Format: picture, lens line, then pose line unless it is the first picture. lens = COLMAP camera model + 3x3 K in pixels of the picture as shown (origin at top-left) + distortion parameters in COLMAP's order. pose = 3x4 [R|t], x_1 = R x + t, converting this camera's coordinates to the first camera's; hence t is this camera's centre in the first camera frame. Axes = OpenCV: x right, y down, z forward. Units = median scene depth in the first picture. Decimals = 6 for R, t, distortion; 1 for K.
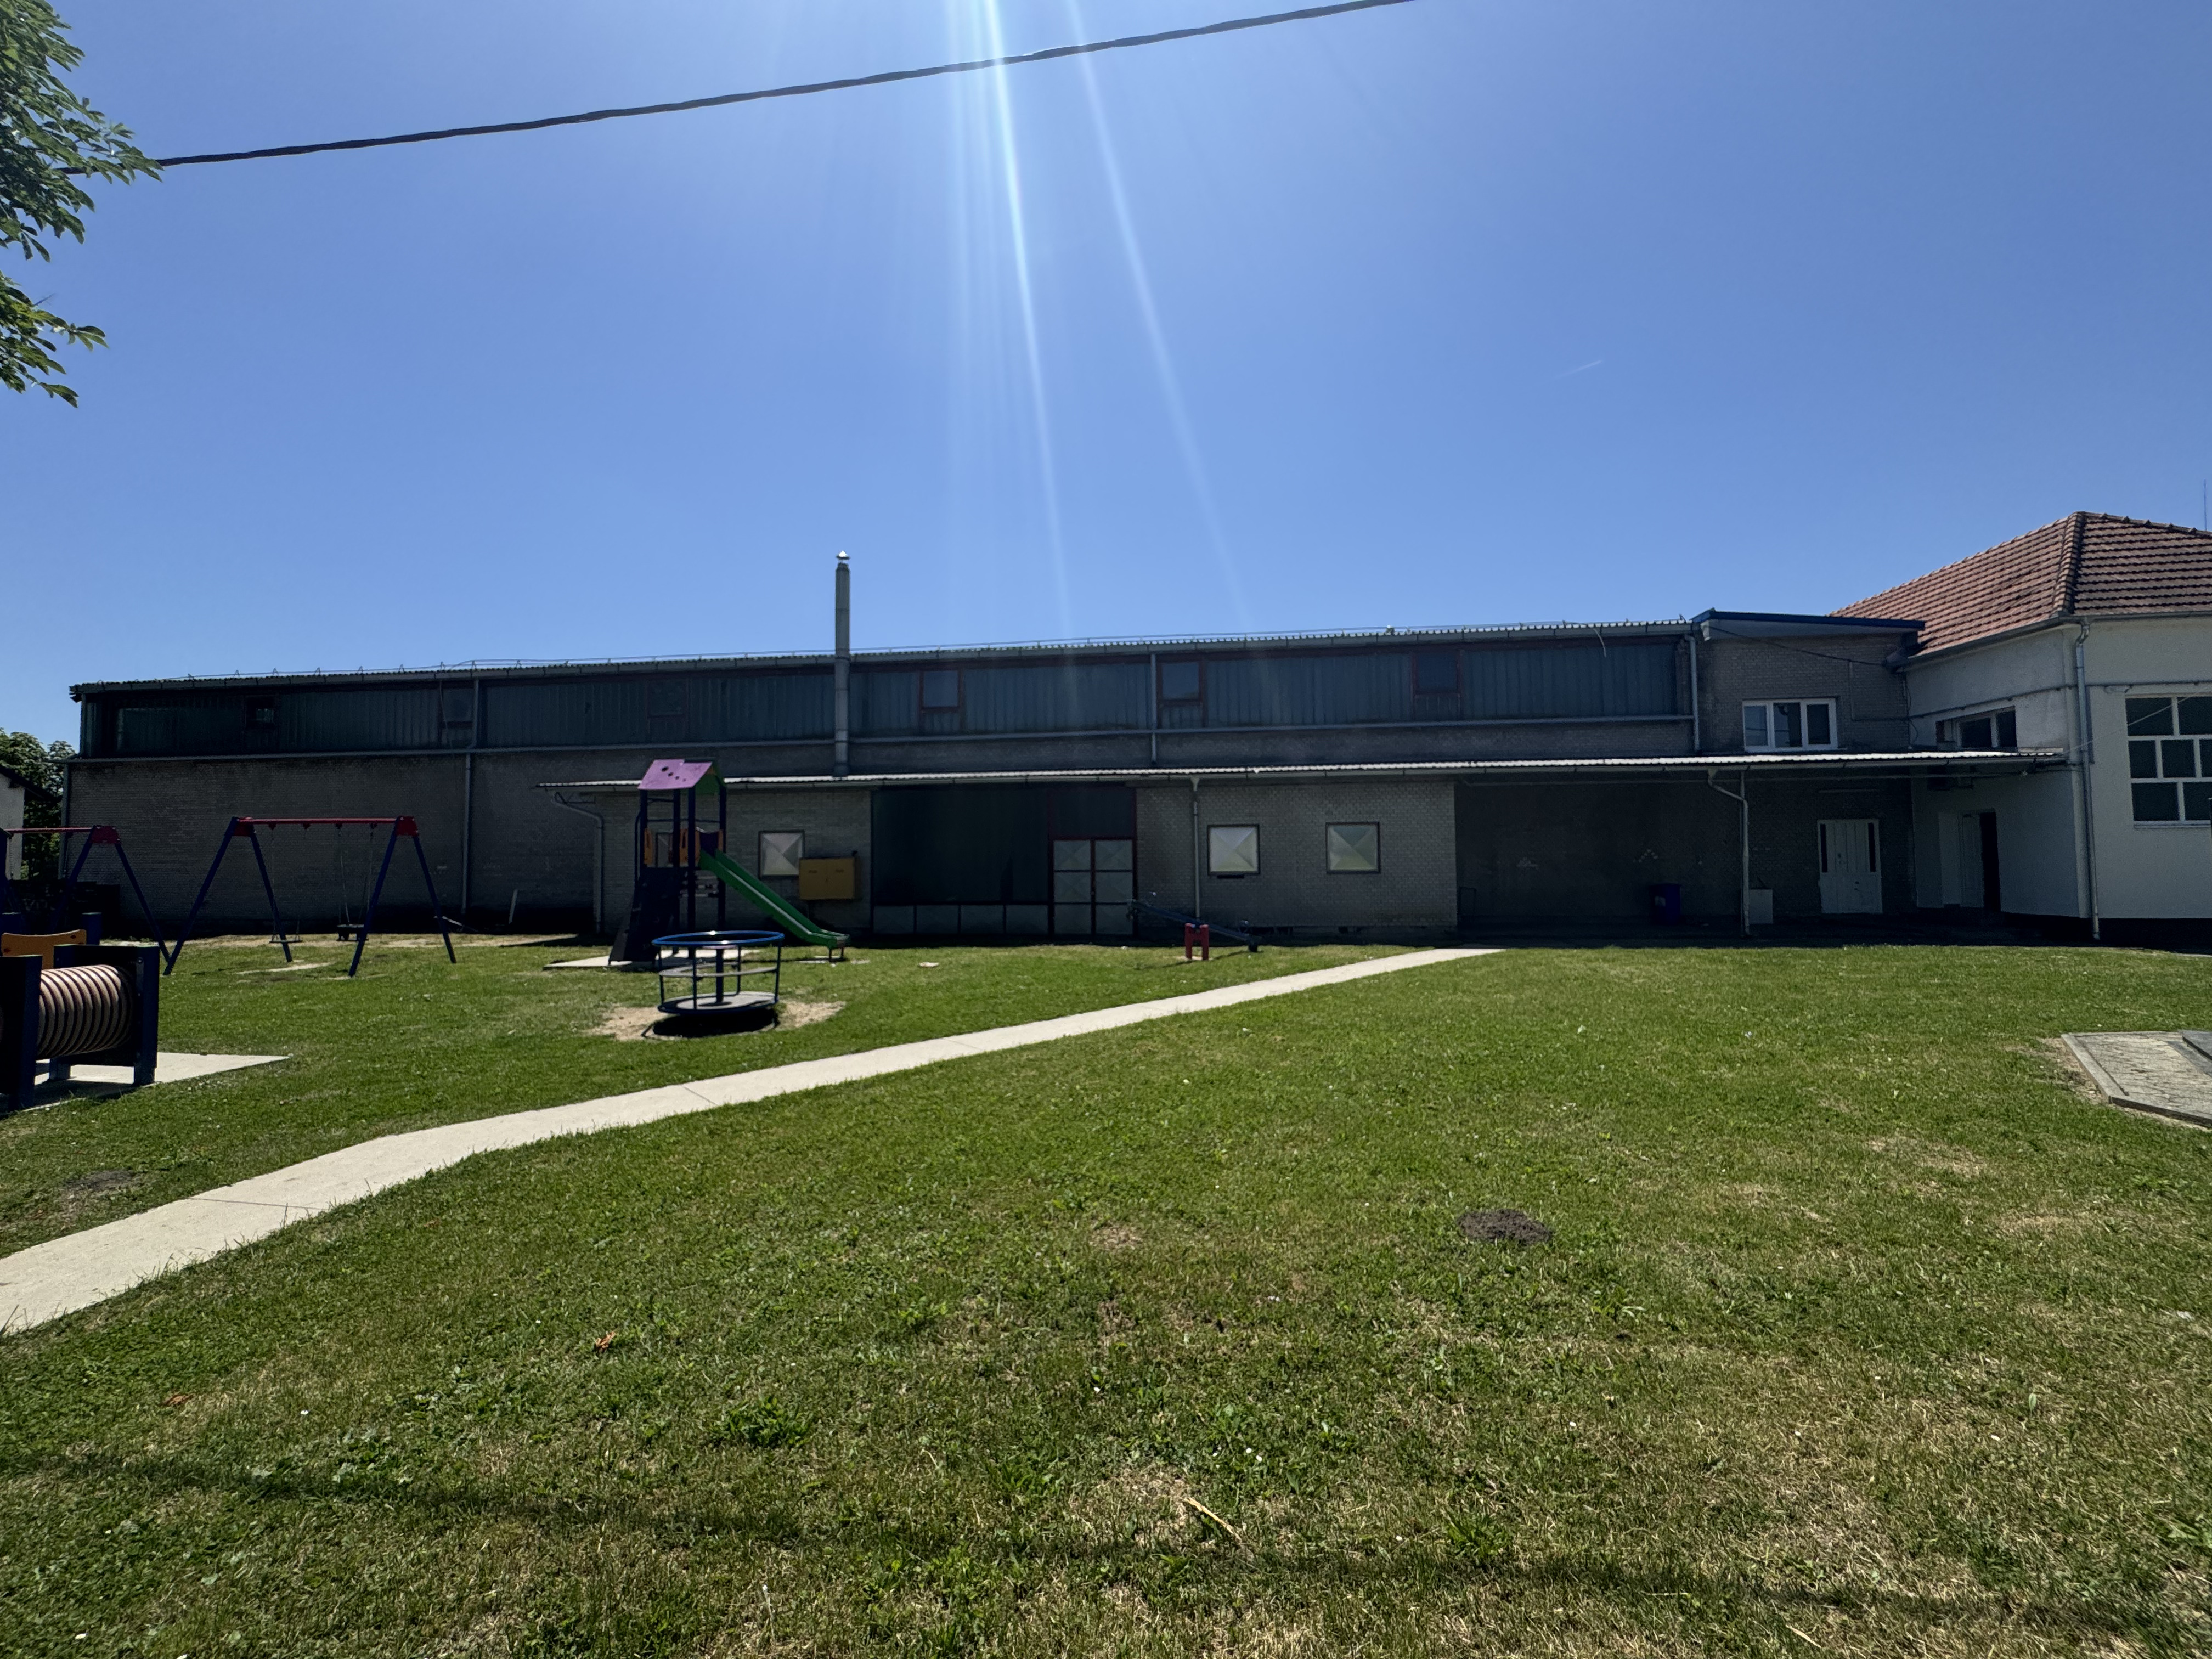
lens RADIAL K [[885.7, 0, 1106.0], [0, 885.7, 829.5], [0, 0, 1]] dist [-0.000019, 0.000146]
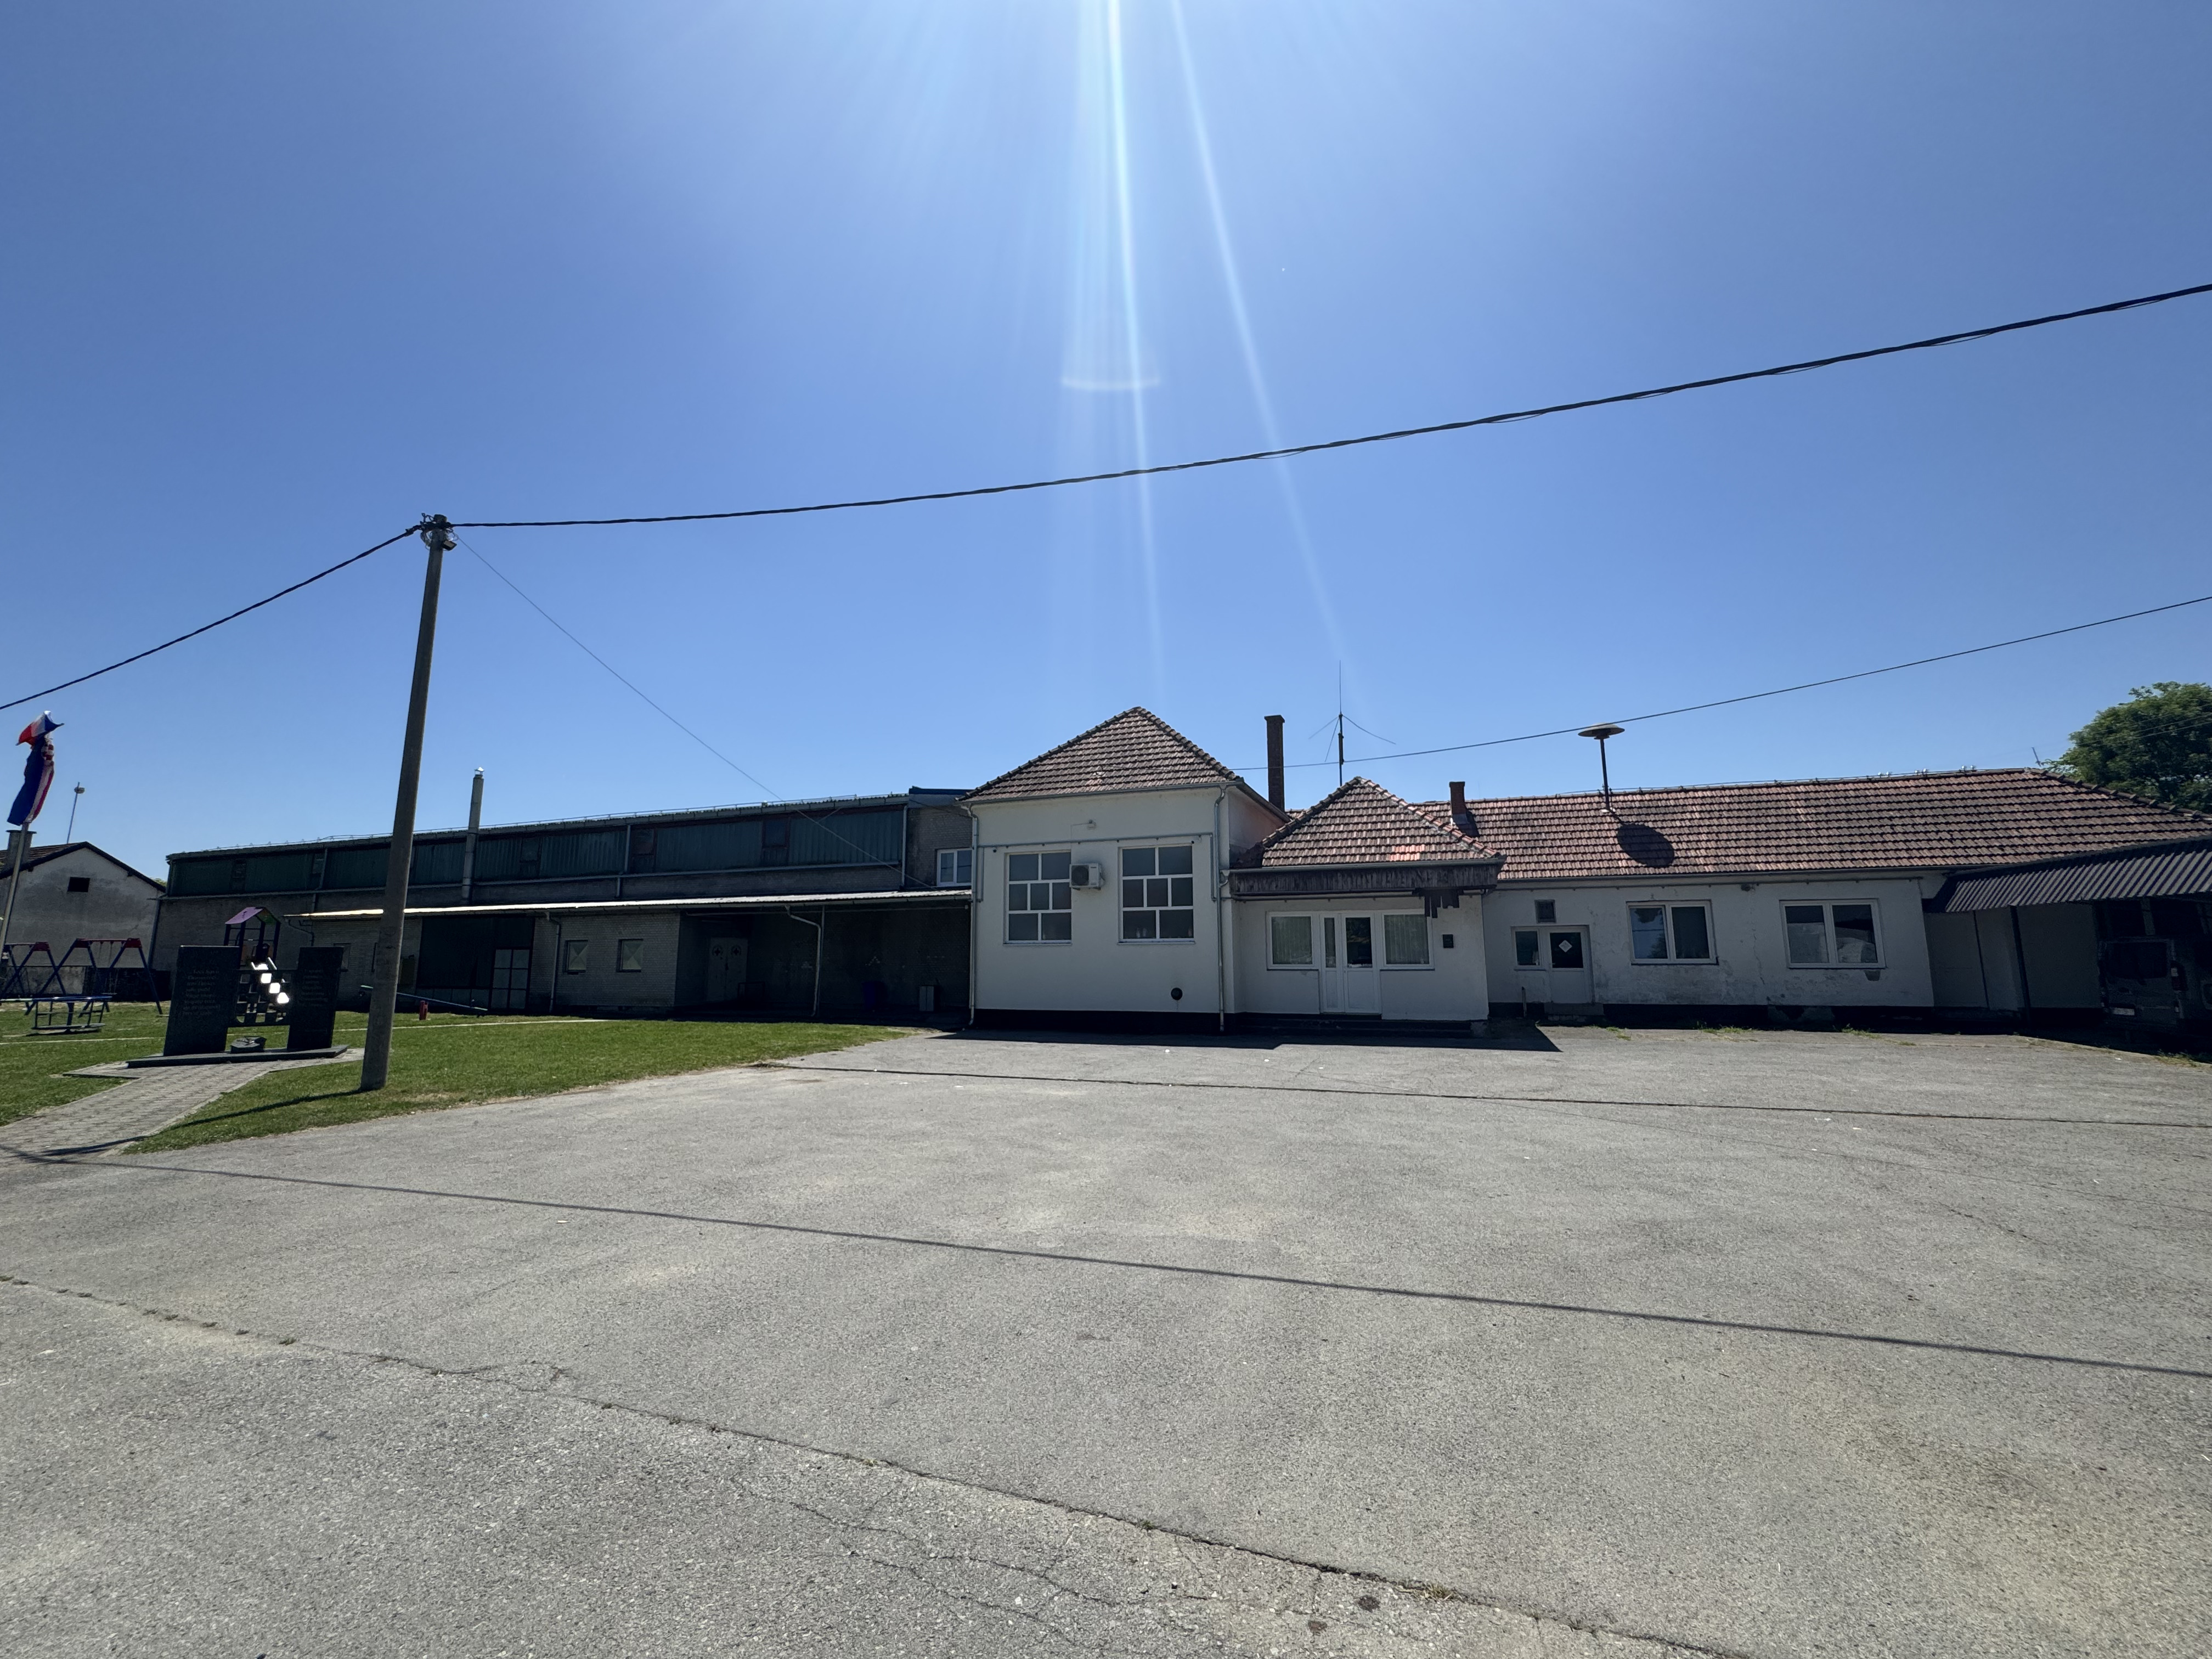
lens RADIAL K [[885.7, 0, 1106.0], [0, 885.7, 829.5], [0, 0, 1]] dist [-0.000019, 0.000146]
pose [[0.971948, -0.026056, -0.233749, 1.432766], [-0.001760, 0.993011, -0.118010, -0.016401], [0.235190, 0.115111, 0.965109, -0.318428]]
